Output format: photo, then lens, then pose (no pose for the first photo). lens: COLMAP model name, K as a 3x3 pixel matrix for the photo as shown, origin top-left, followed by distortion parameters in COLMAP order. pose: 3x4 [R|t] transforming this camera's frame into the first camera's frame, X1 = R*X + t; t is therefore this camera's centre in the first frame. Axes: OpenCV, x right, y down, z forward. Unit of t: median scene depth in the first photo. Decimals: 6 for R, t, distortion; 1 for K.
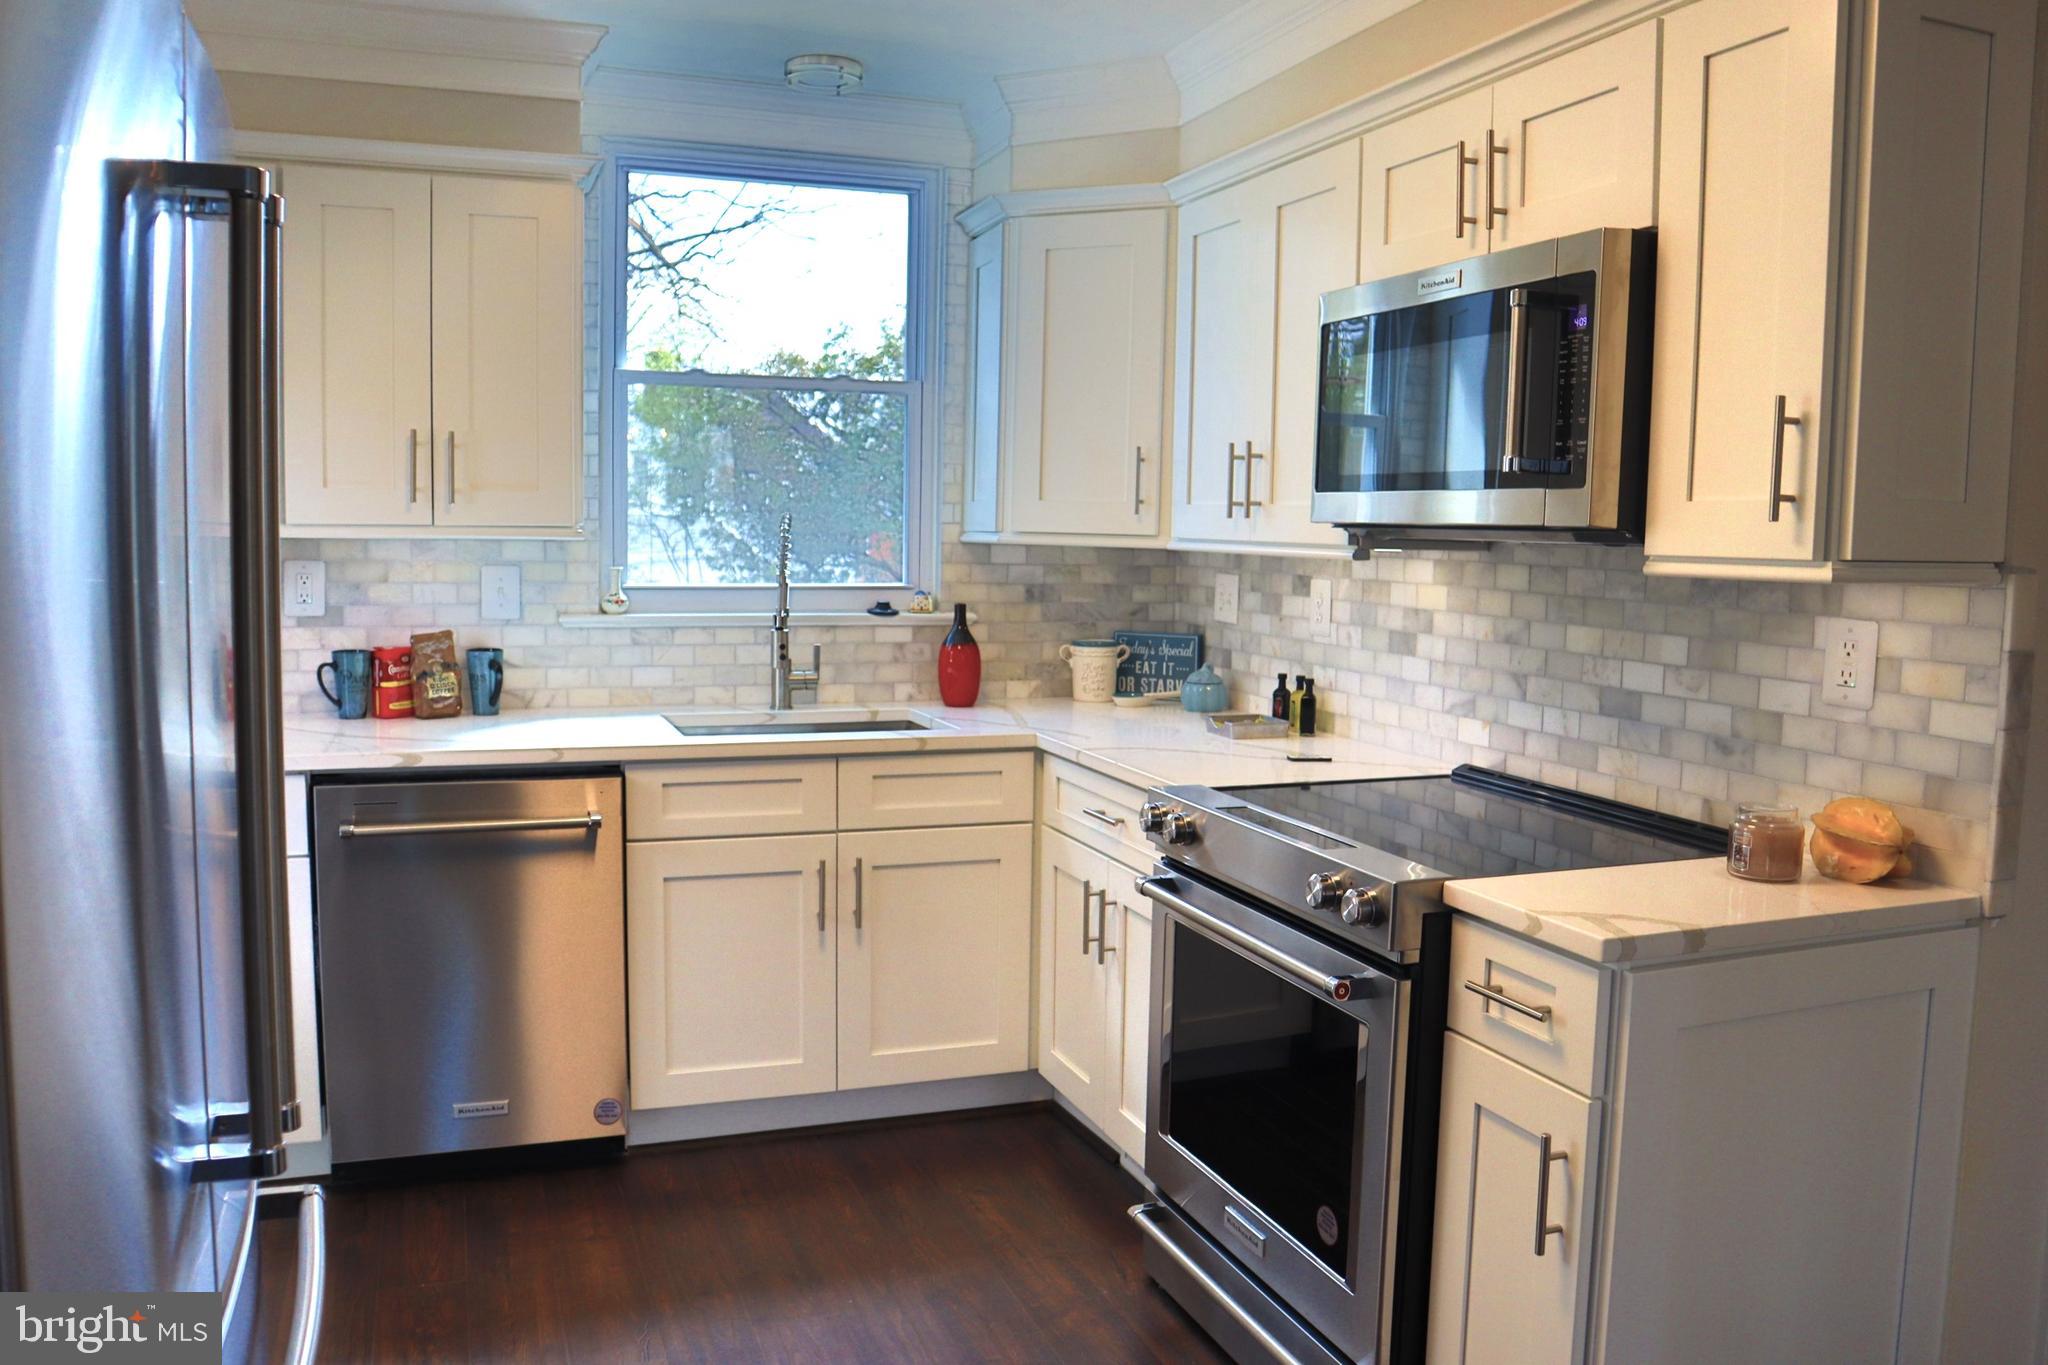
lens RADIAL K [[1567.4, 0, 991.5], [0, 1567.4, 676.8], [0, 0, 1]] dist [-0.135451, 0.092212]
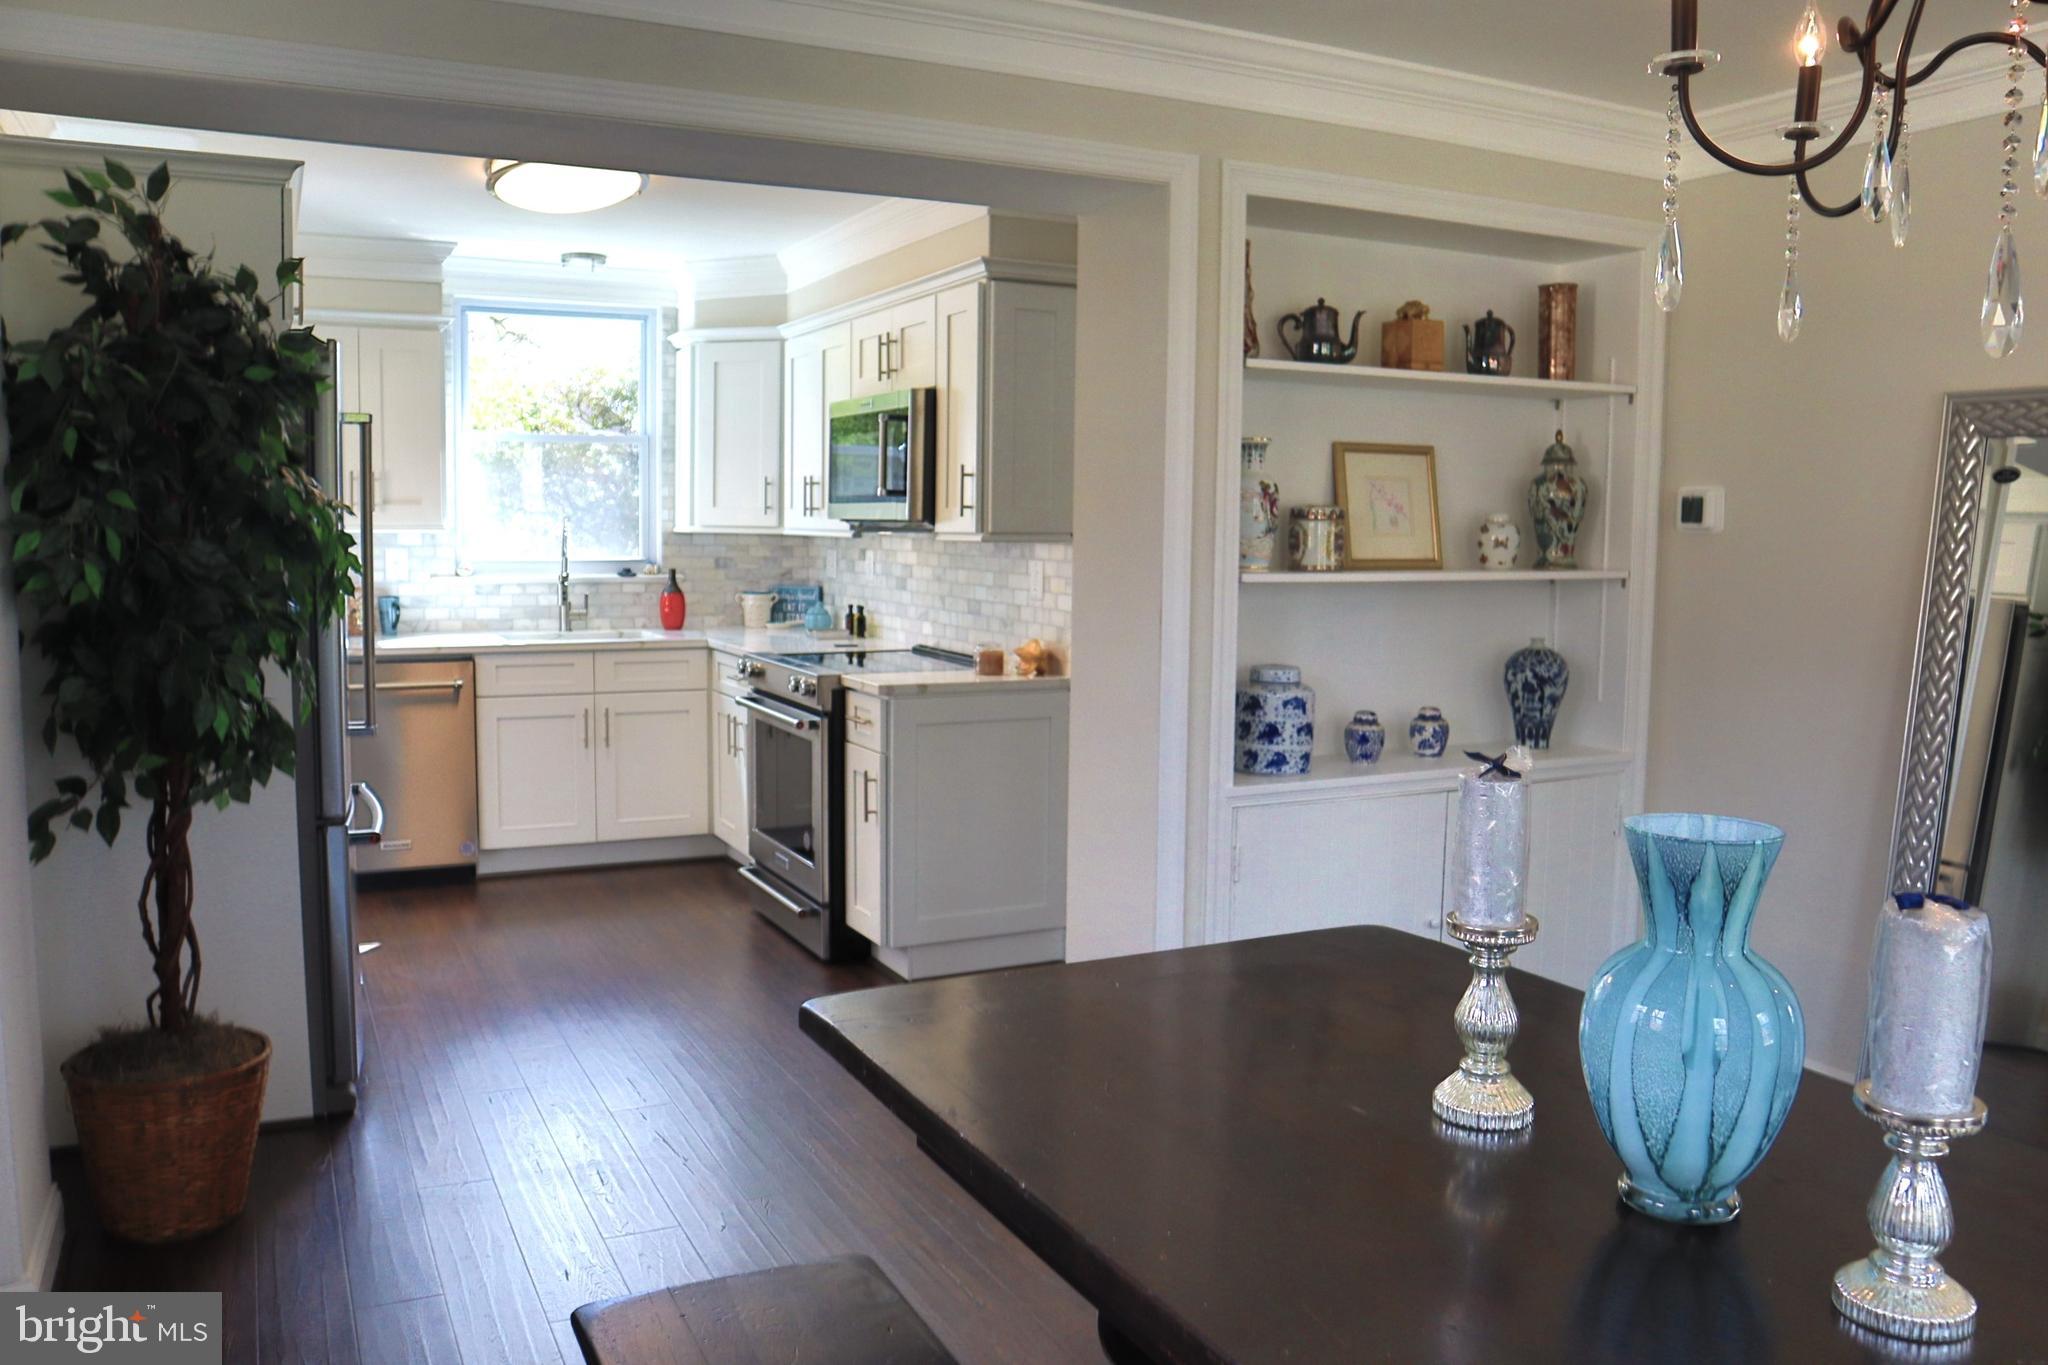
lens RADIAL K [[1567.4, 0, 991.5], [0, 1567.4, 676.8], [0, 0, 1]] dist [-0.135451, 0.092212]
pose [[0.993851, -0.015831, 0.109585, 0.148059], [0.015332, 0.999868, 0.005400, 0.071723], [-0.109656, -0.003687, 0.993963, -0.766152]]
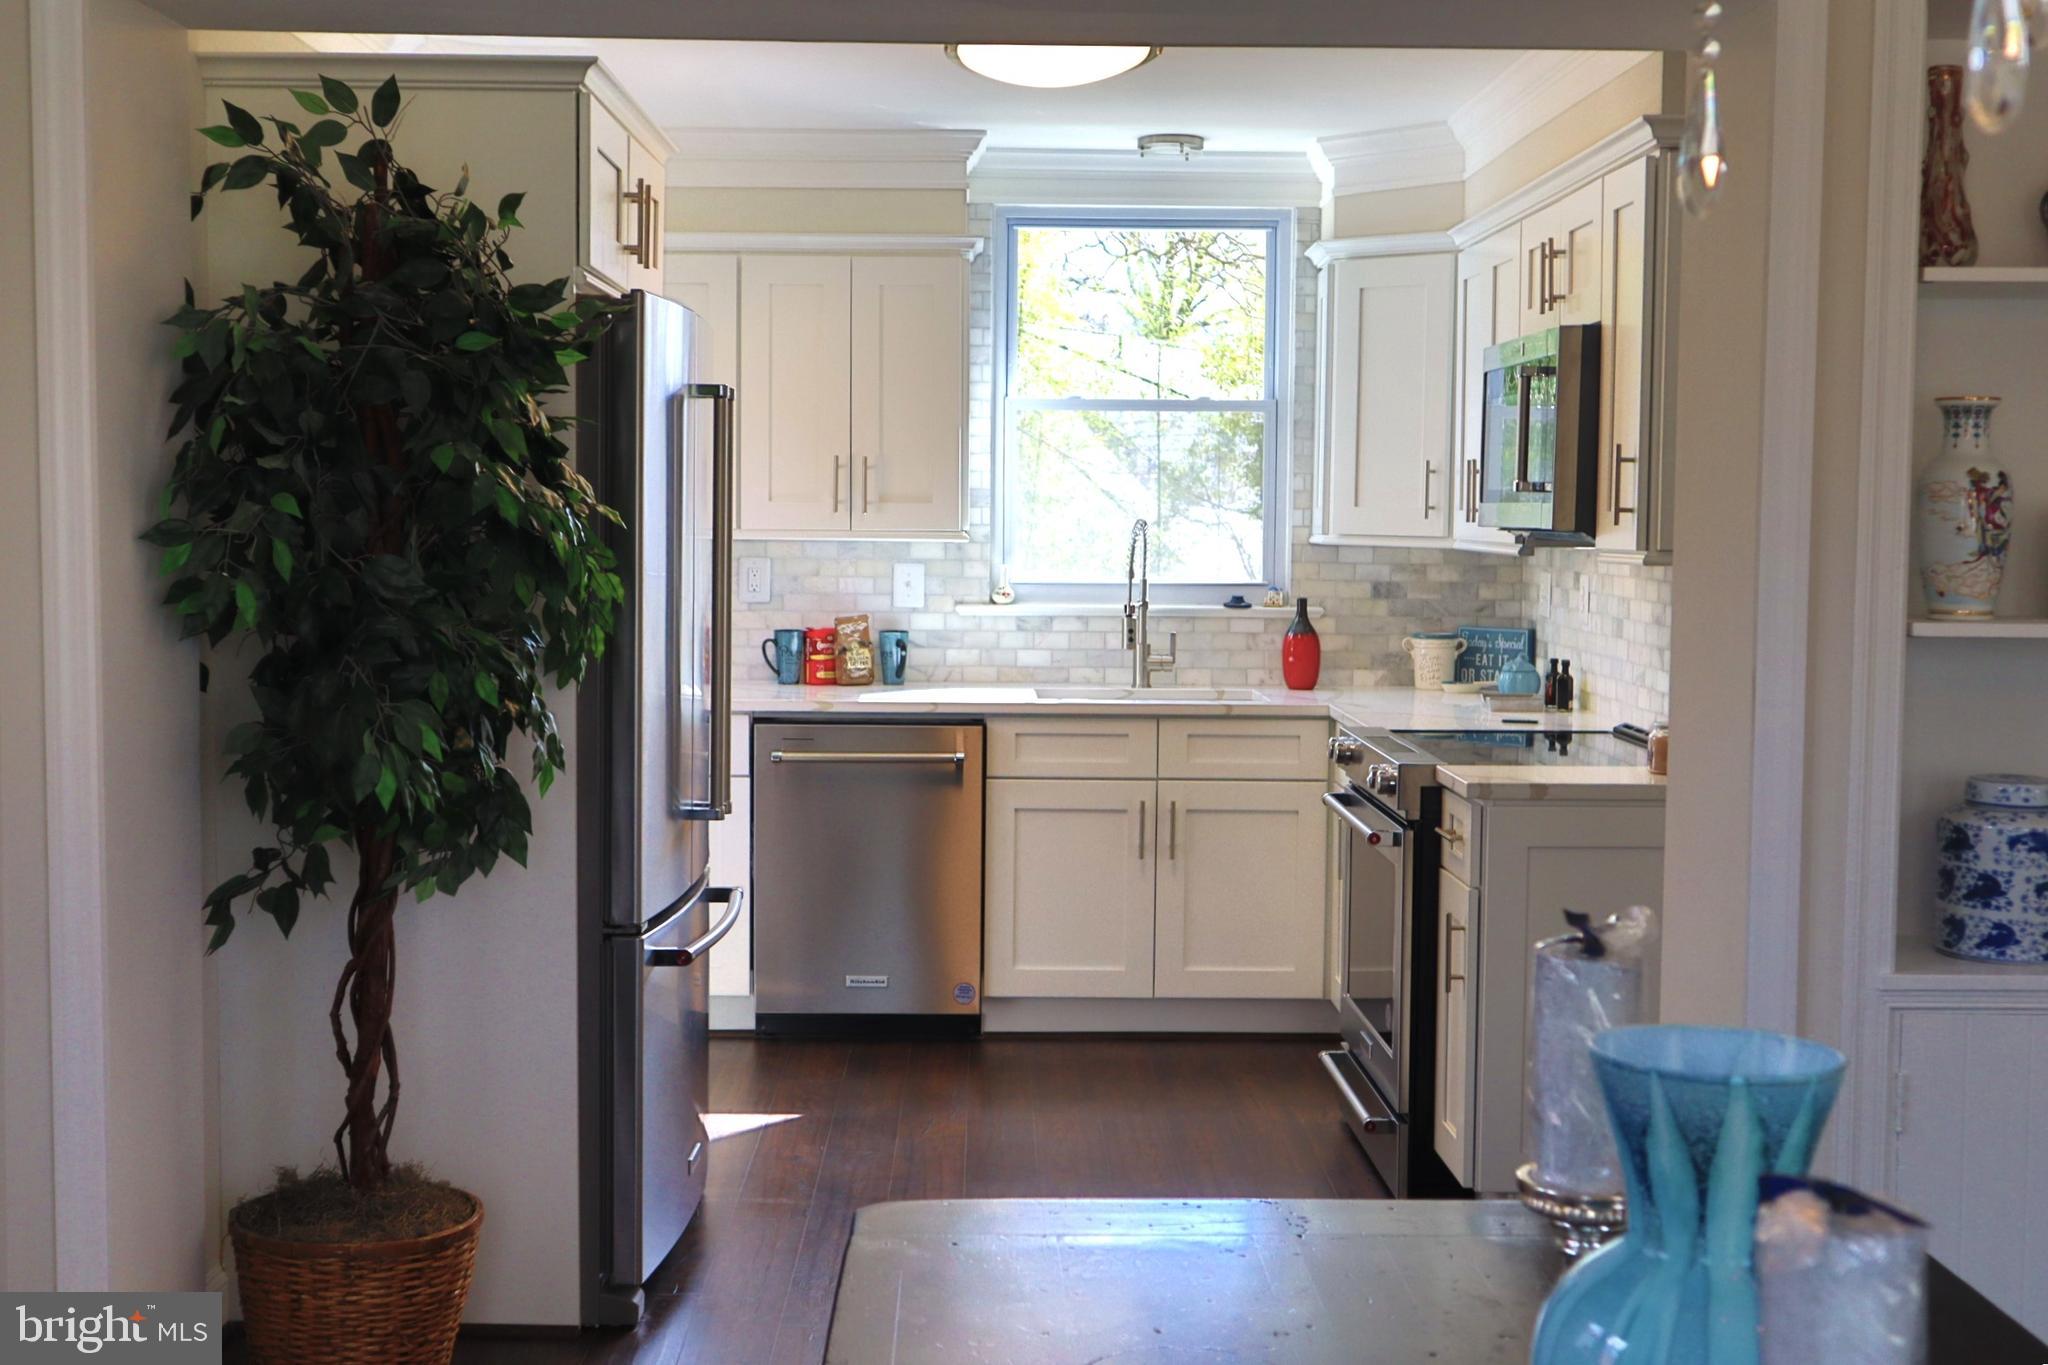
lens RADIAL K [[2452.6, 0, 996.1], [0, 2452.6, 677.6], [0, 0, 1]] dist [-0.049144, 0.071383]
pose [[0.944923, 0.014747, -0.326961, 0.380462], [-0.025102, 0.999307, -0.027473, 0.069953], [0.326330, 0.034167, 0.944638, -0.797983]]
